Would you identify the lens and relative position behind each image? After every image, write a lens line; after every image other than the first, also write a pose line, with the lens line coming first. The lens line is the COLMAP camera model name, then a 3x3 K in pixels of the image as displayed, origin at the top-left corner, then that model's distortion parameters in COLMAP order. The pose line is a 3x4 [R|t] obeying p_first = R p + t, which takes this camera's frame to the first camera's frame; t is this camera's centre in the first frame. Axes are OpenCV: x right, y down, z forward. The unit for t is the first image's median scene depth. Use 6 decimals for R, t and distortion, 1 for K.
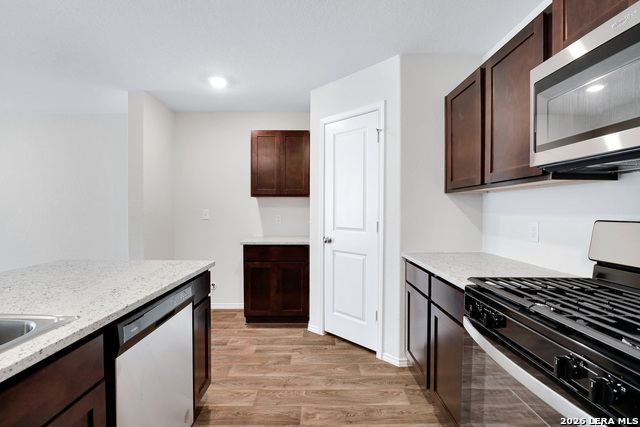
lens RADIAL K [[291.6, 0, 318.7], [0, 291.6, 216.1], [0, 0, 1]] dist [-0.000795, 0.000181]
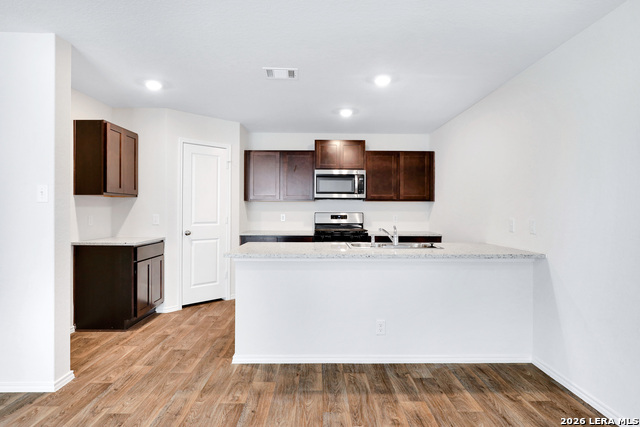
lens RADIAL K [[363.1, 0, 319.5], [0, 363.1, 211.0], [0, 0, 1]] dist [-0.002447, -0.000541]
pose [[0.003784, -0.006773, 0.999970, -1.425587], [0.018715, 0.999802, 0.006702, -0.012885], [-0.999818, 0.018689, 0.003910, 0.366494]]
